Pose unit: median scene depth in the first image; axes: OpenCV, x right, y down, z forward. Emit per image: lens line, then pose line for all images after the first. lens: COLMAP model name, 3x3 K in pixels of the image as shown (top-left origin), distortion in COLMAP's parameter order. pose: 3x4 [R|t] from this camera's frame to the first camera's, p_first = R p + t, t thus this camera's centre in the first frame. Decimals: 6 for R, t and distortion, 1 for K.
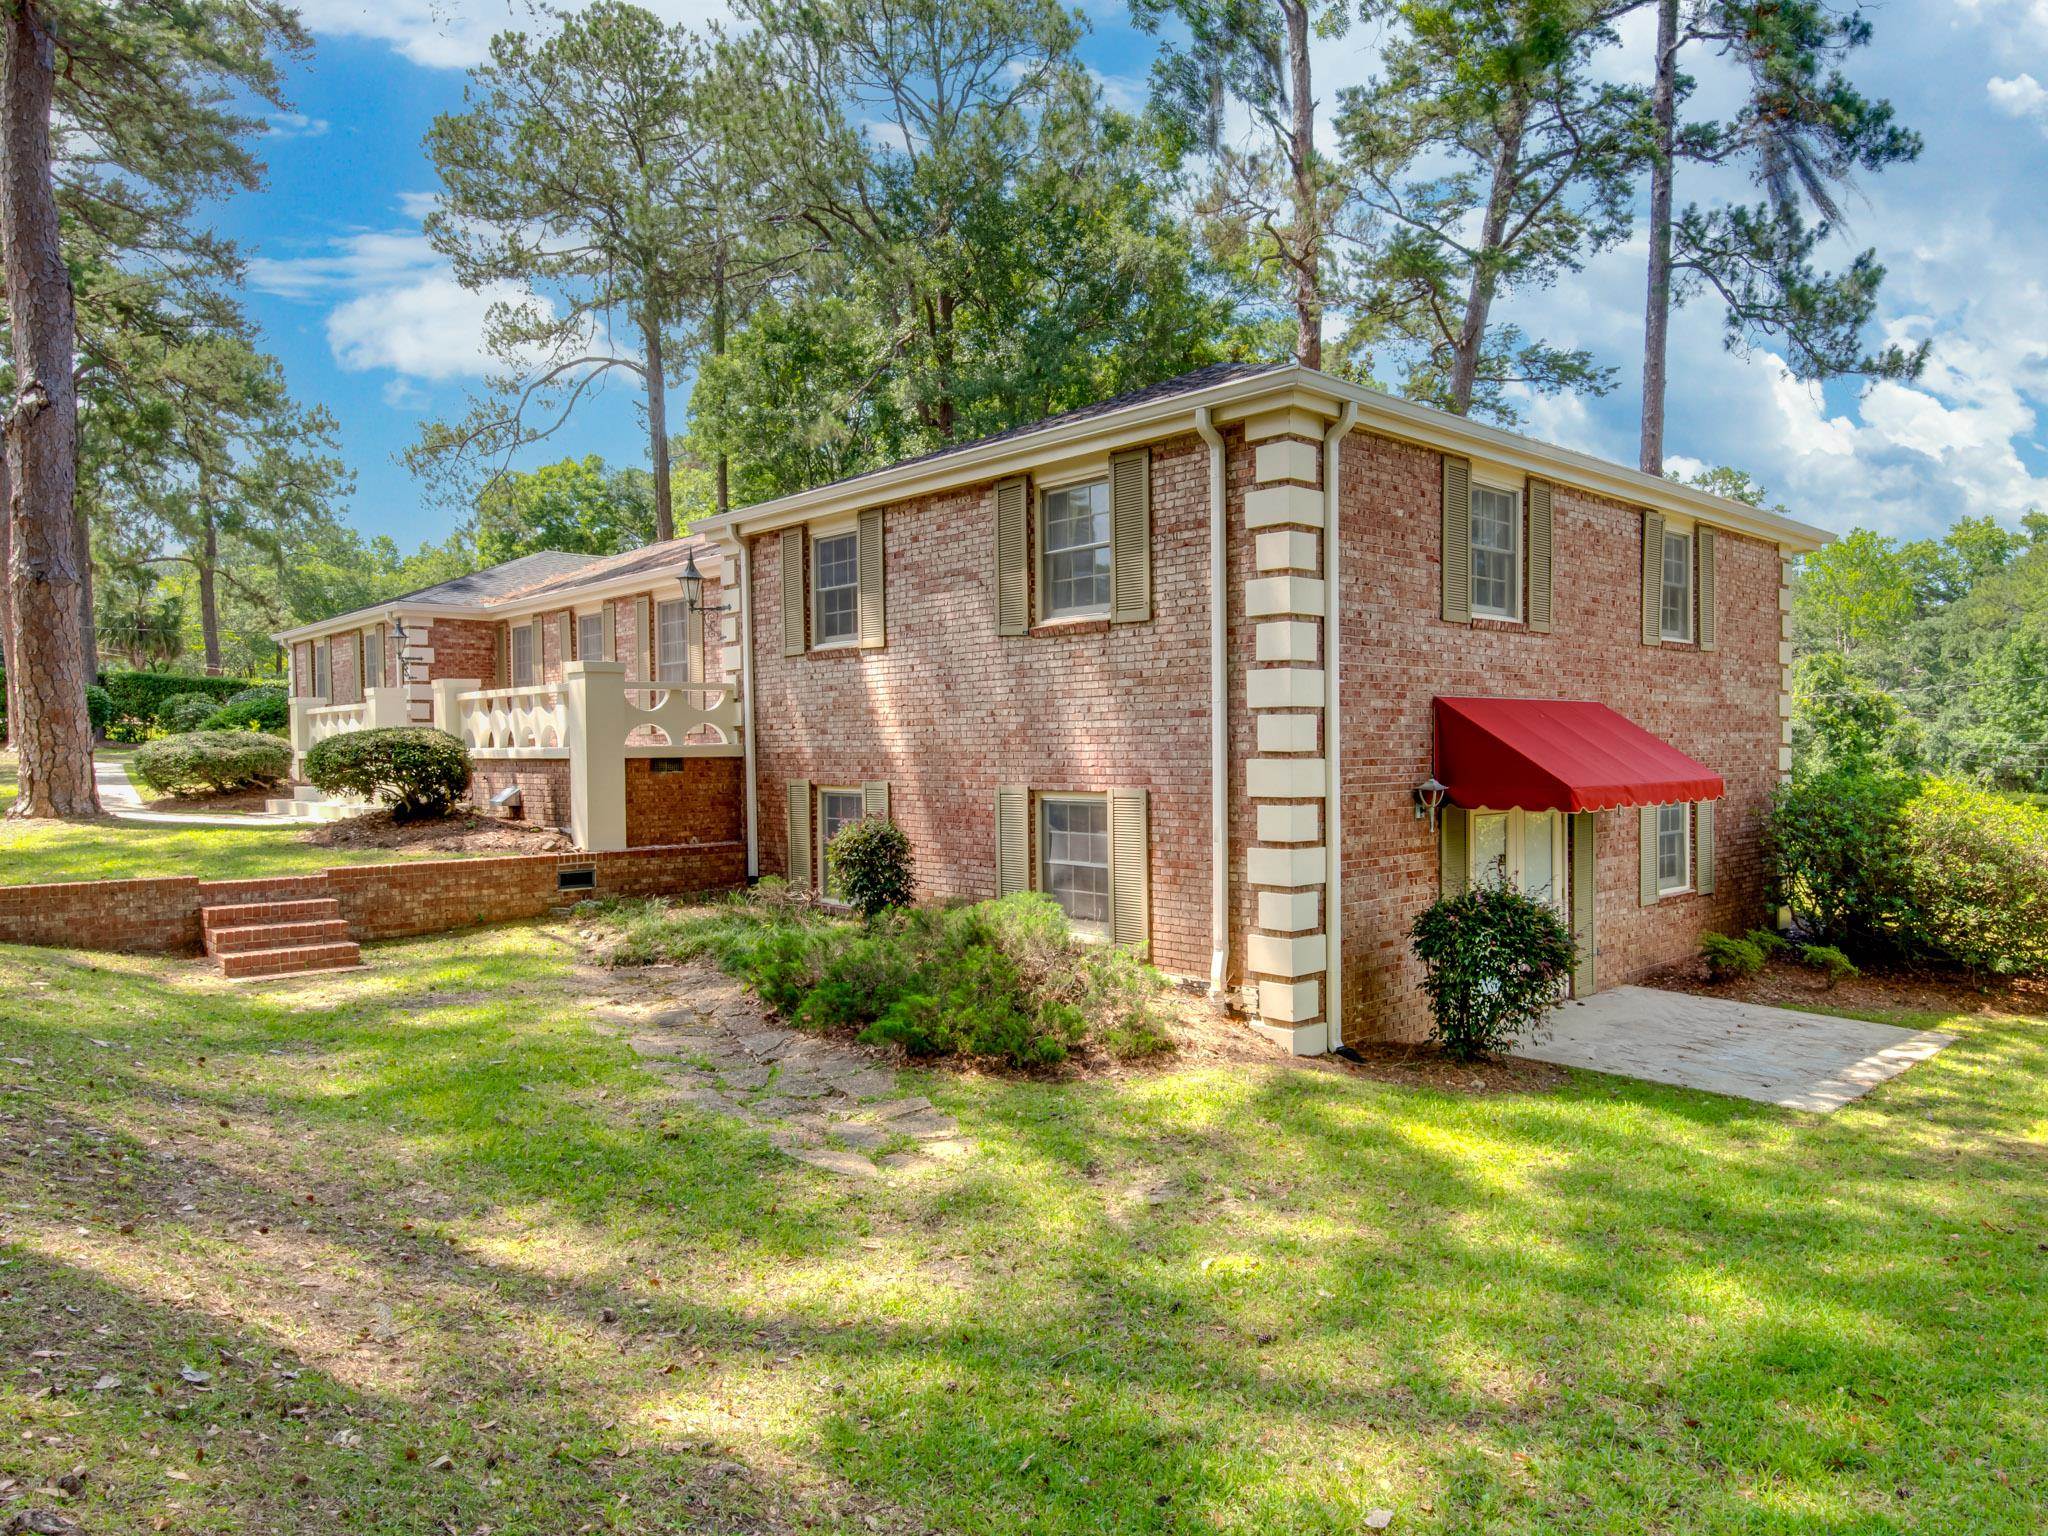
lens RADIAL K [[1357.9, 0, 1076.6], [0, 1357.9, 776.1], [0, 0, 1]] dist [0.007227, -0.002348]
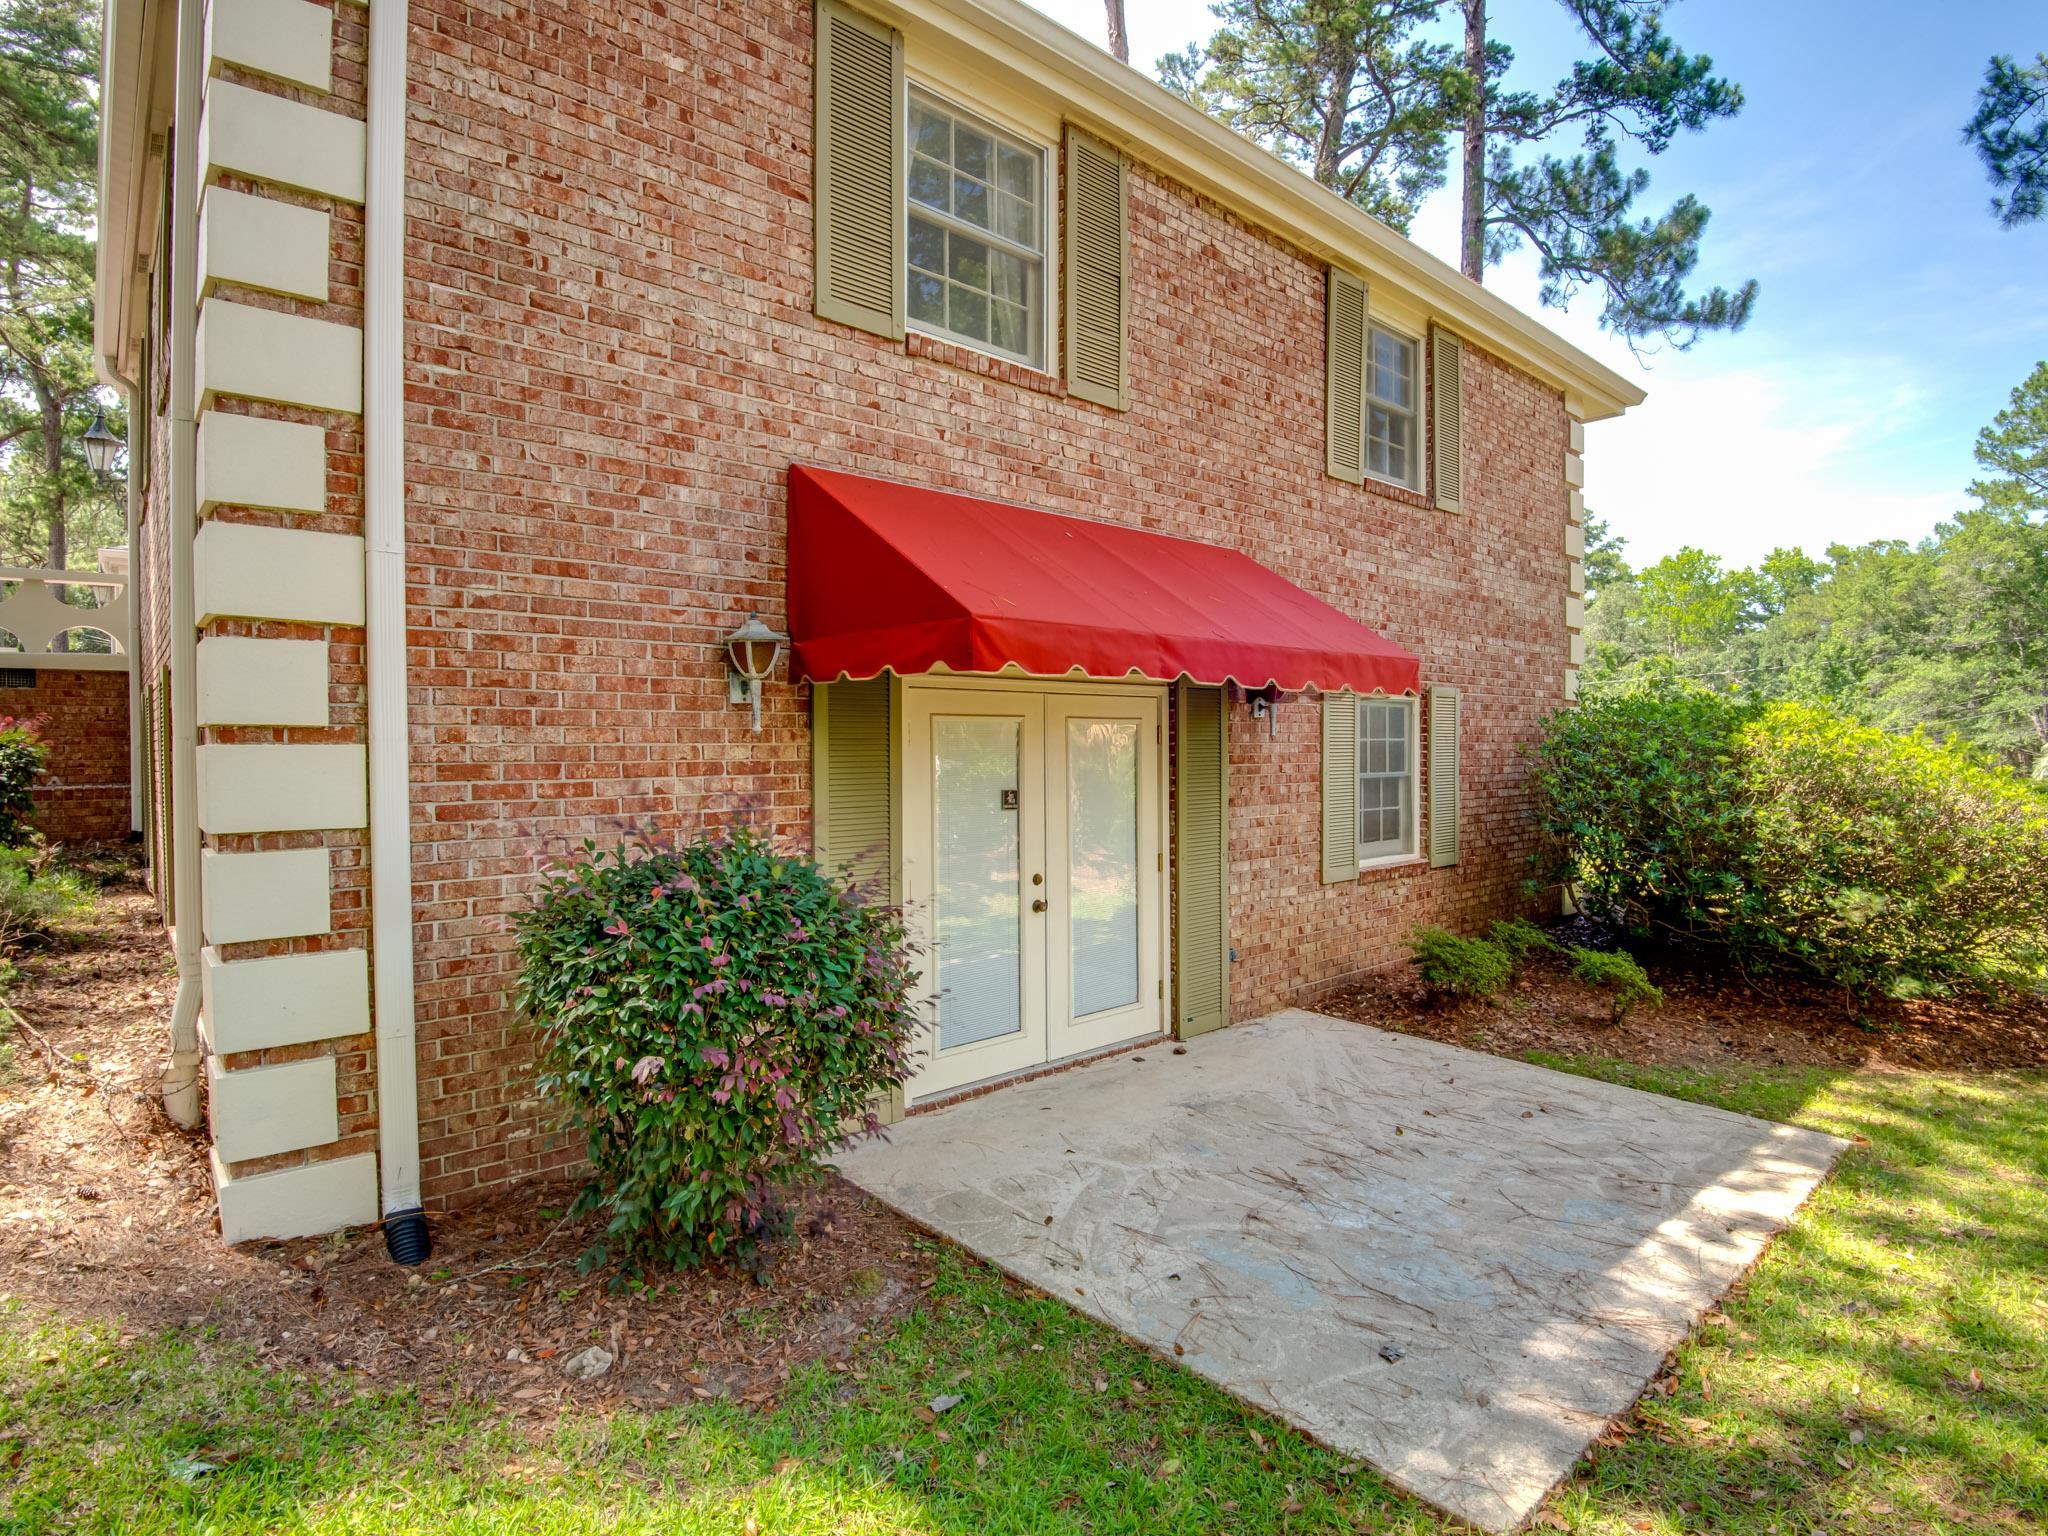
lens RADIAL K [[1069.7, 0, 1019.8], [0, 1069.7, 771.0], [0, 0, 1]] dist [-0.021907, -0.002901]
pose [[0.999108, 0.004430, -0.041988, 0.273335], [-0.004503, 0.999989, -0.001648, 0.041073], [0.041980, 0.001835, 0.999117, 0.459171]]
